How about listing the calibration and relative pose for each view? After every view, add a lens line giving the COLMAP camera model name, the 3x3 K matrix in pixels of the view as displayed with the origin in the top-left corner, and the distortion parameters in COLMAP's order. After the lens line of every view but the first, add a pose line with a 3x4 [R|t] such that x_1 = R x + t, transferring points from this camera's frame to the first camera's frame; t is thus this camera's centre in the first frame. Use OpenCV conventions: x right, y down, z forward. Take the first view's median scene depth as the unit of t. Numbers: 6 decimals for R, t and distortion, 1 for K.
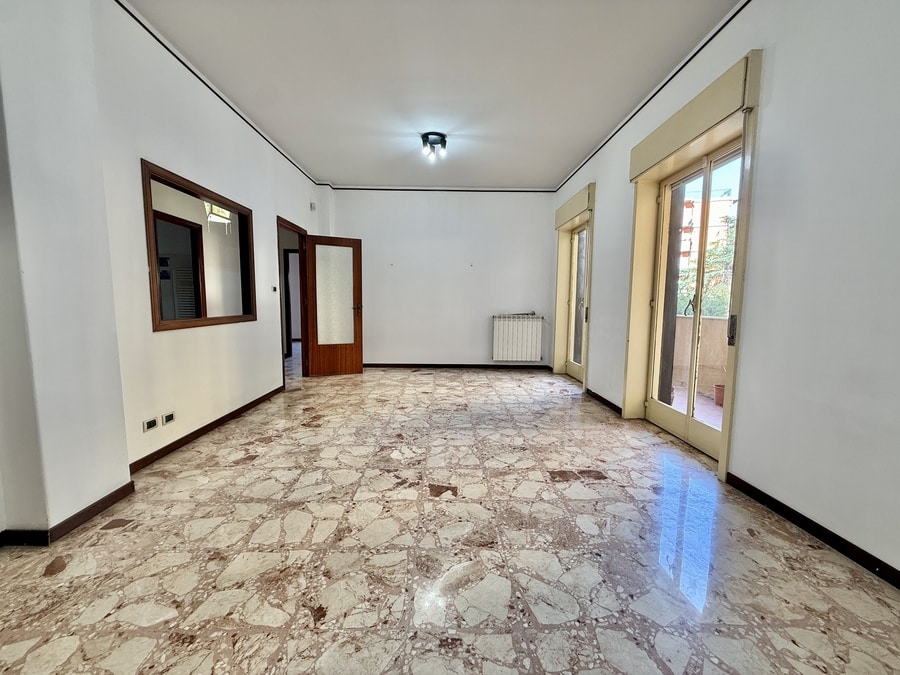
lens RADIAL K [[358.2, 0, 449.0], [0, 358.2, 333.7], [0, 0, 1]] dist [-0.002462, 0.000383]
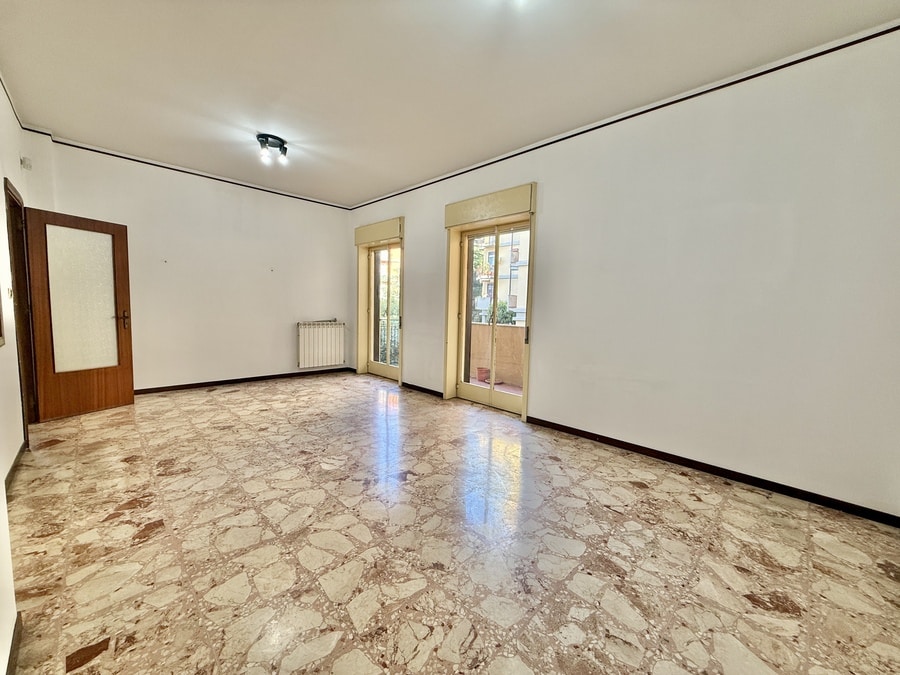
lens RADIAL K [[358.2, 0, 447.5], [0, 358.2, 334.1], [0, 0, 1]] dist [-0.002462, 0.000383]
pose [[0.721152, -0.042649, 0.691463, -0.496596], [0.038214, 0.999033, 0.021765, -0.048012], [-0.691722, 0.010728, 0.722084, -0.002041]]
